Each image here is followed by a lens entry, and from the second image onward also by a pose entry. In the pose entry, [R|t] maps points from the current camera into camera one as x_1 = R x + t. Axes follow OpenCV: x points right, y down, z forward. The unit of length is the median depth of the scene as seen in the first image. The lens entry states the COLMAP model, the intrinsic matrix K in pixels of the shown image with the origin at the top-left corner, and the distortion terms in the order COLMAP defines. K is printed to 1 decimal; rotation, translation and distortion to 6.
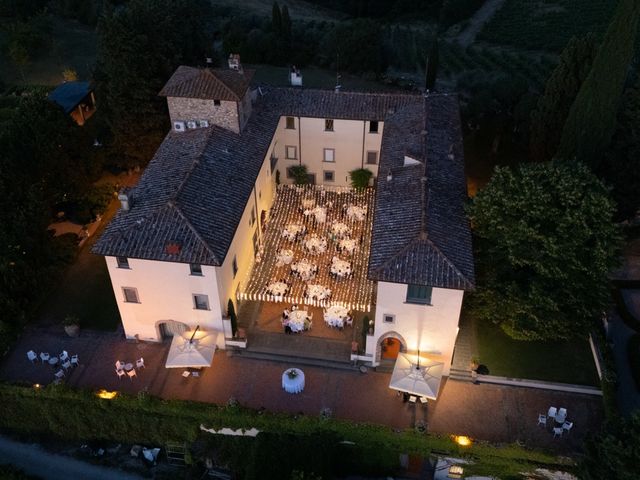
lens RADIAL K [[628.6, 0, 320.7], [0, 628.6, 239.3], [0, 0, 1]] dist [0.007933, 0.000000]
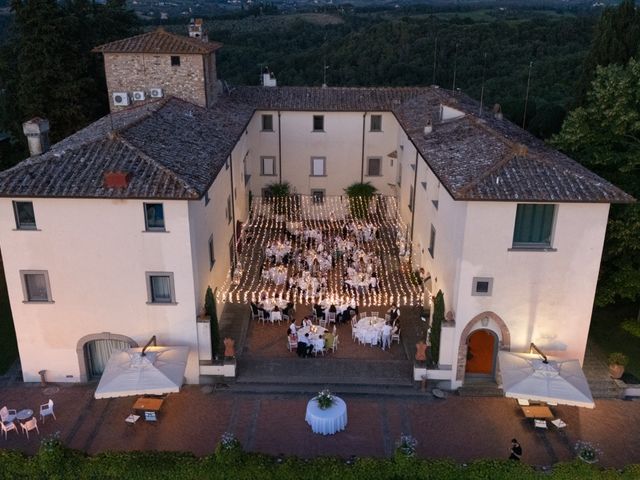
lens RADIAL K [[628.6, 0, 319.1], [0, 628.6, 240.1], [0, 0, 1]] dist [0.007933, 0.000000]
pose [[0.991979, -0.037445, 0.120731, -0.108213], [0.070501, 0.956656, -0.282559, 0.224100], [-0.104918, 0.288804, 0.951622, 0.396297]]
